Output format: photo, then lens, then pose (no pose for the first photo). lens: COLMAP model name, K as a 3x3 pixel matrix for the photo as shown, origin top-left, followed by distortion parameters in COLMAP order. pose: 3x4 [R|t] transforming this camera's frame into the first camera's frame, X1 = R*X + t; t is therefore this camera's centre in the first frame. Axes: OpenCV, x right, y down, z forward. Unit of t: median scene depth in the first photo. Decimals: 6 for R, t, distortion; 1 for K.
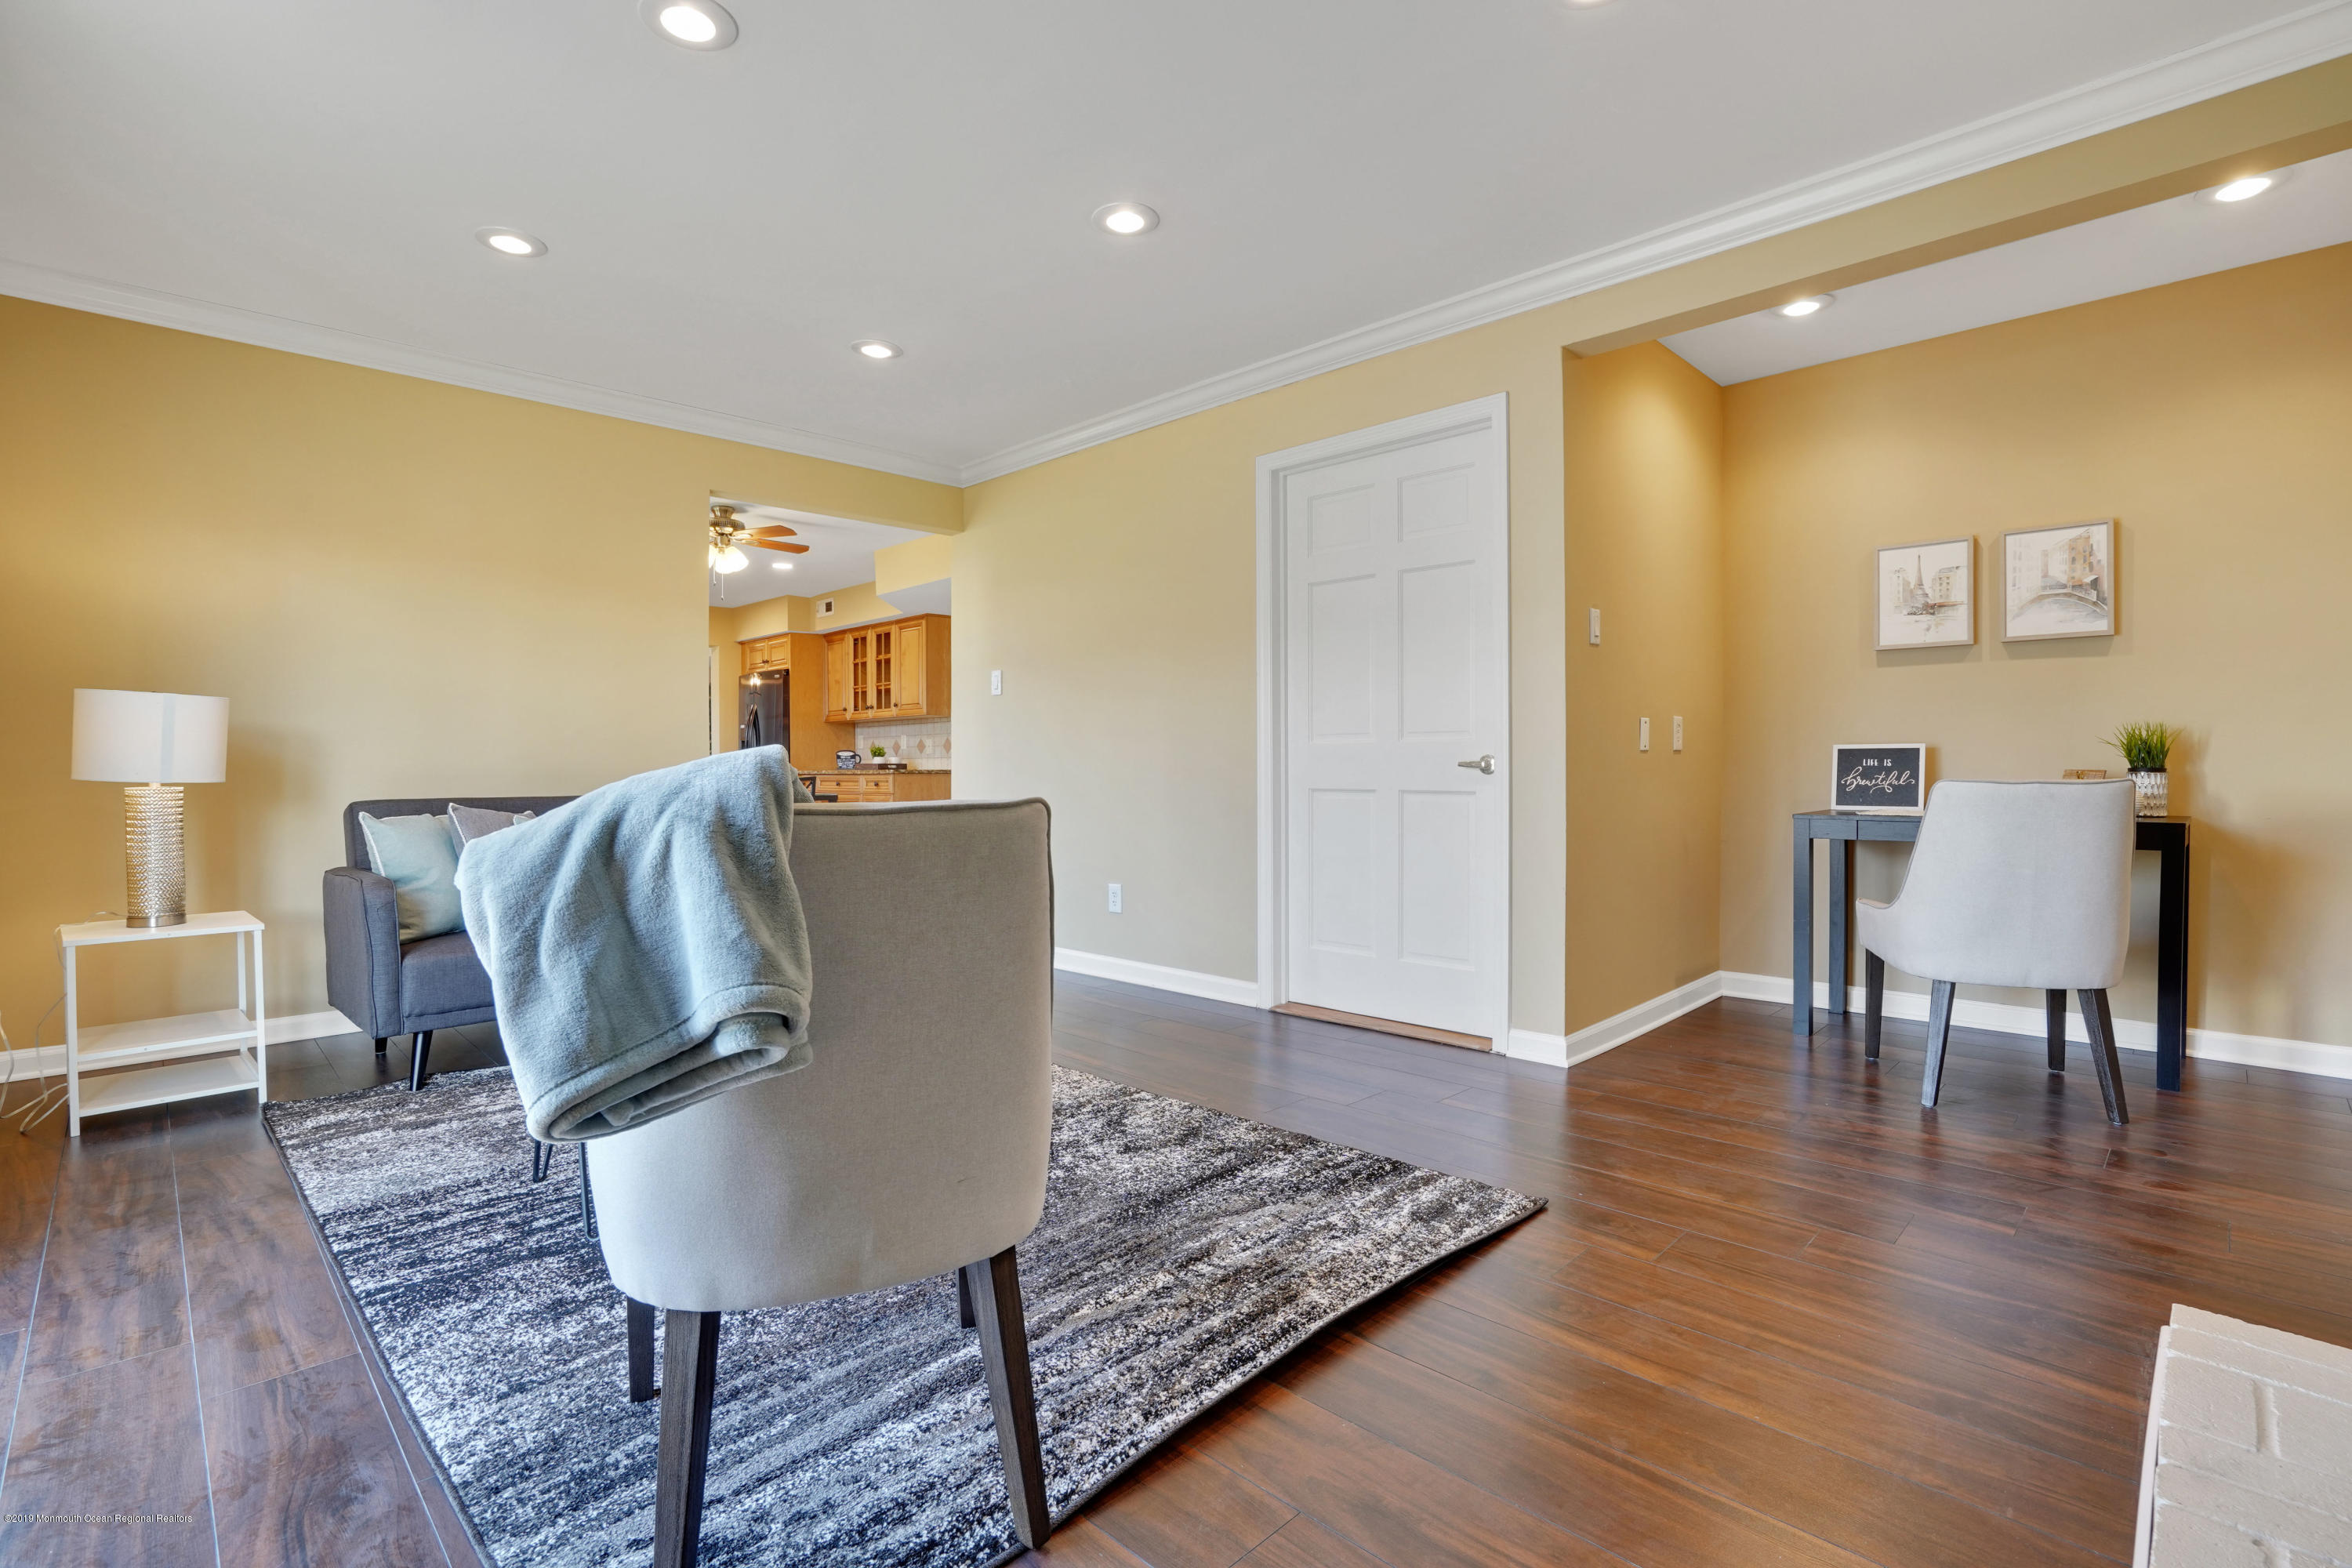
lens RADIAL K [[1087.0, 0, 1169.7], [0, 1087.0, 780.4], [0, 0, 1]] dist [-0.060287, 0.023085]
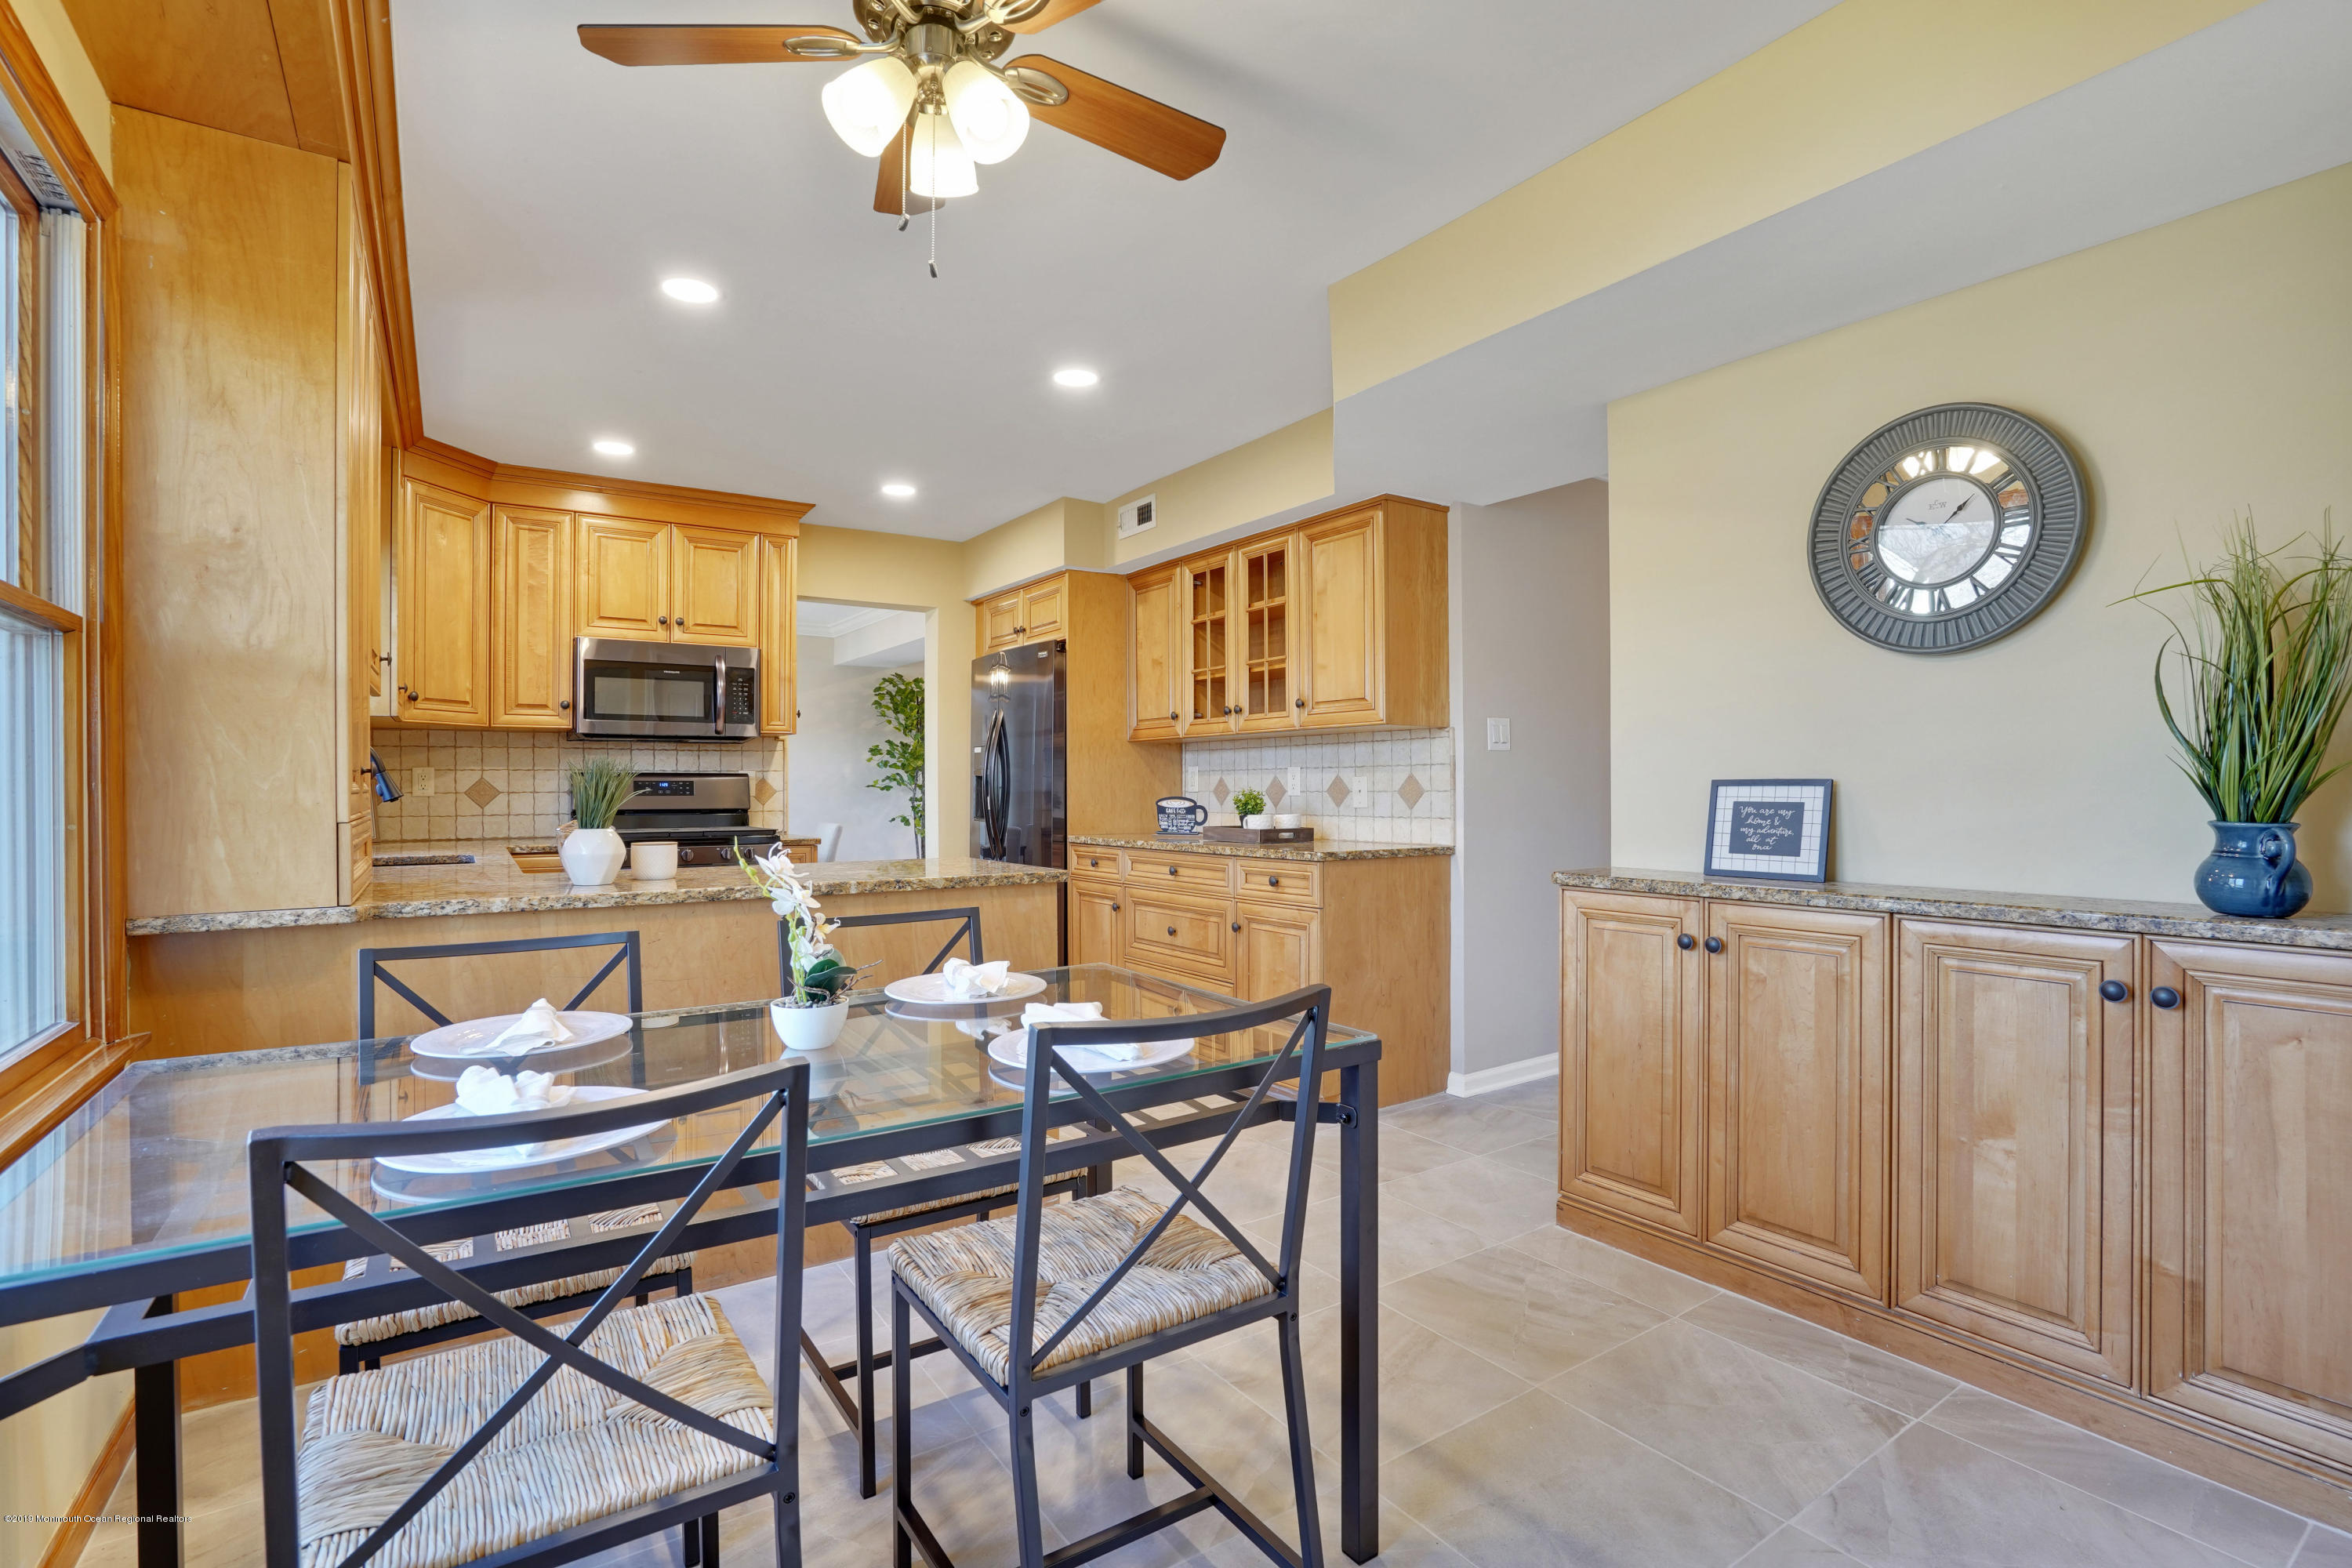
lens RADIAL K [[1087.0, 0, 1169.7], [0, 1087.0, 780.4], [0, 0, 1]] dist [-0.060287, 0.023085]
pose [[0.981568, -0.000185, -0.191113, -0.212143], [-0.002879, 0.999872, -0.015754, -0.028532], [0.191091, 0.016014, 0.981442, 0.517321]]
